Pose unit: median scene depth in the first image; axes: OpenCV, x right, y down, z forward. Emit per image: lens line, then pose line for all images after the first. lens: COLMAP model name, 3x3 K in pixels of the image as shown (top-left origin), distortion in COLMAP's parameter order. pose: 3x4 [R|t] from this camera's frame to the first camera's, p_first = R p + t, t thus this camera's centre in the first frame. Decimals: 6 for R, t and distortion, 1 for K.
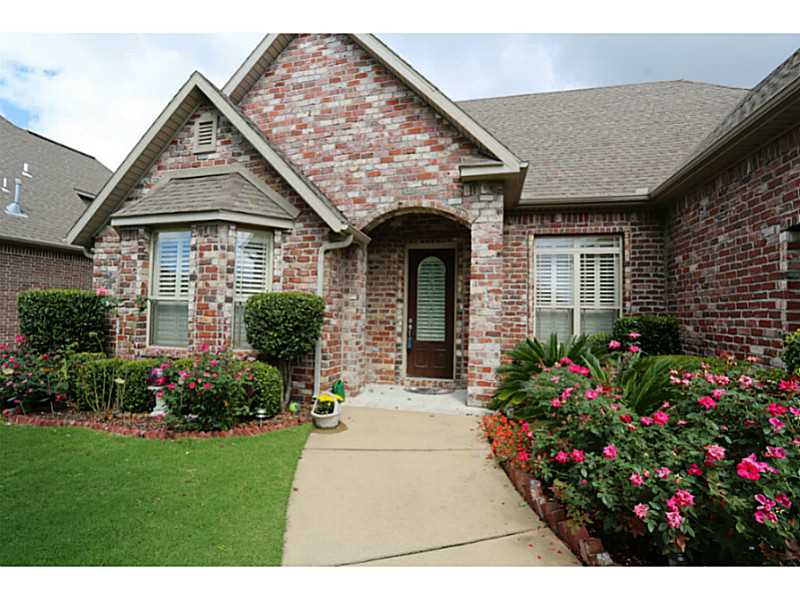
lens RADIAL K [[388.0, 0, 397.7], [0, 388.0, 299.6], [0, 0, 1]] dist [-0.077854, 0.036923]
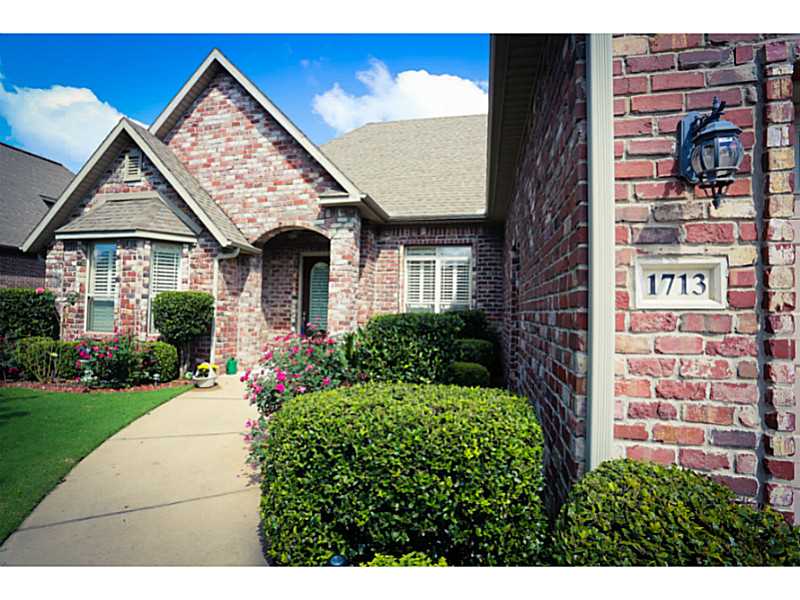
lens RADIAL K [[388.0, 0, 397.7], [0, 388.0, 299.6], [0, 0, 1]] dist [-0.077854, 0.036923]
pose [[0.999537, 0.003691, 0.030188, 0.356915], [-0.004025, 0.999931, 0.011008, -0.006581], [-0.030145, -0.011124, 0.999484, -0.305561]]
